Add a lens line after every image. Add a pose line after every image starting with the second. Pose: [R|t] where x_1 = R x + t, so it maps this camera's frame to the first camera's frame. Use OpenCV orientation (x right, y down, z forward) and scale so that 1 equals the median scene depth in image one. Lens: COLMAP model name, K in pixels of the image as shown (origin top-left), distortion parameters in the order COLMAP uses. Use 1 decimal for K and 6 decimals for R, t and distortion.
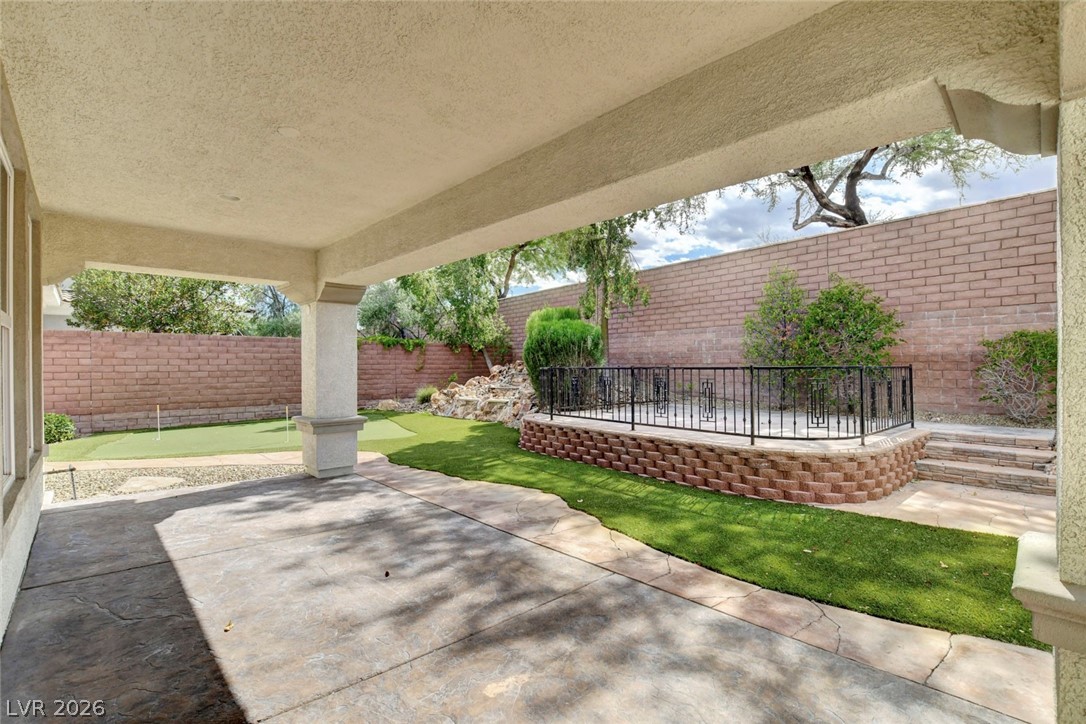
lens RADIAL K [[501.3, 0, 550.2], [0, 501.3, 364.8], [0, 0, 1]] dist [-0.033765, 0.004983]
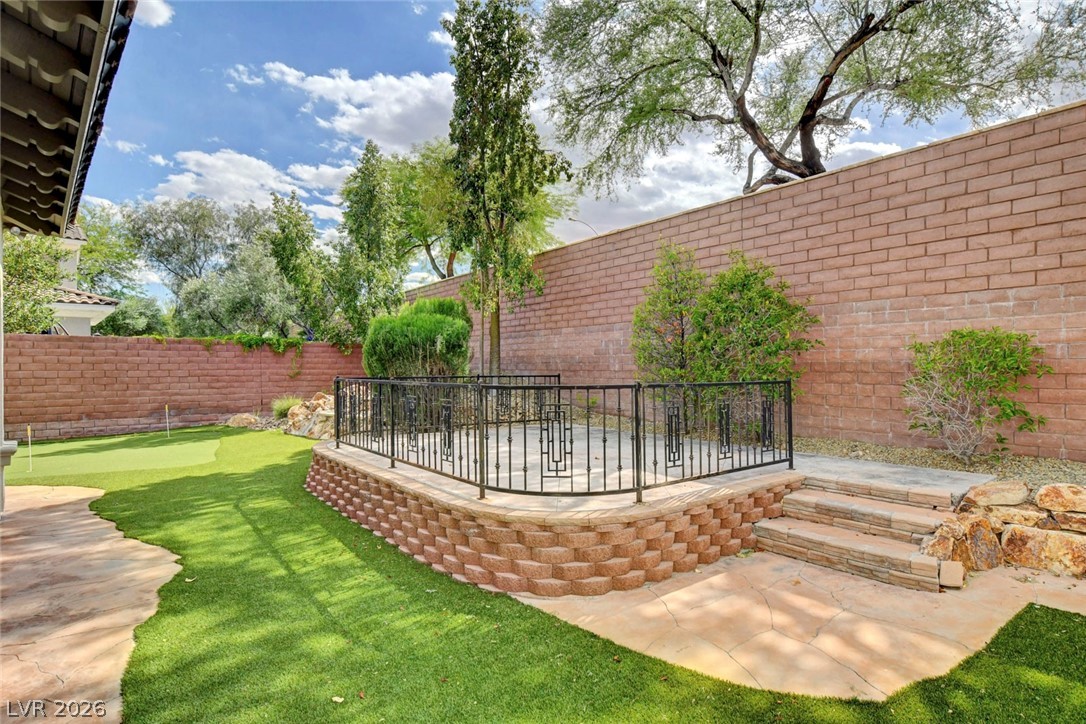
lens RADIAL K [[587.6, 0, 556.8], [0, 587.6, 367.4], [0, 0, 1]] dist [-0.019919, 0.000591]
pose [[0.999268, 0.002187, -0.038200, 0.298171], [-0.002015, 0.999988, 0.004534, -0.013100], [0.038210, -0.004454, 0.999260, 0.108796]]
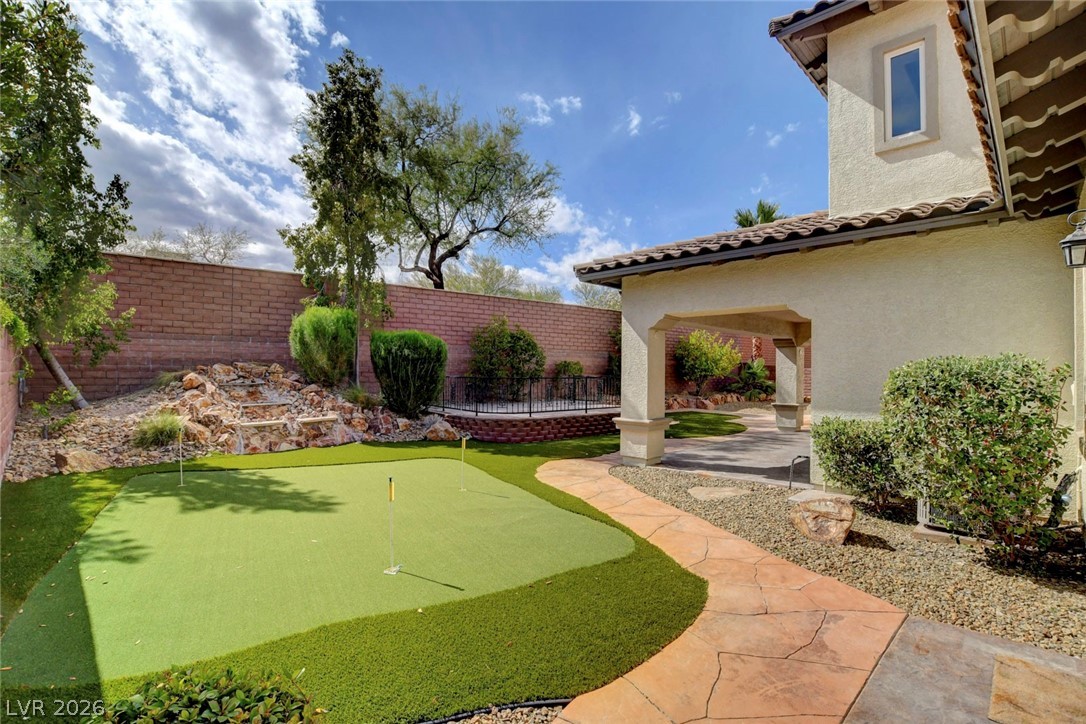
lens RADIAL K [[501.3, 0, 550.2], [0, 501.3, 364.8], [0, 0, 1]] dist [-0.033765, 0.004983]
pose [[-0.026129, 0.014240, 0.999557, -1.076203], [-0.011521, 0.999828, -0.014545, -0.007752], [-0.999592, -0.011896, -0.025961, 0.796183]]
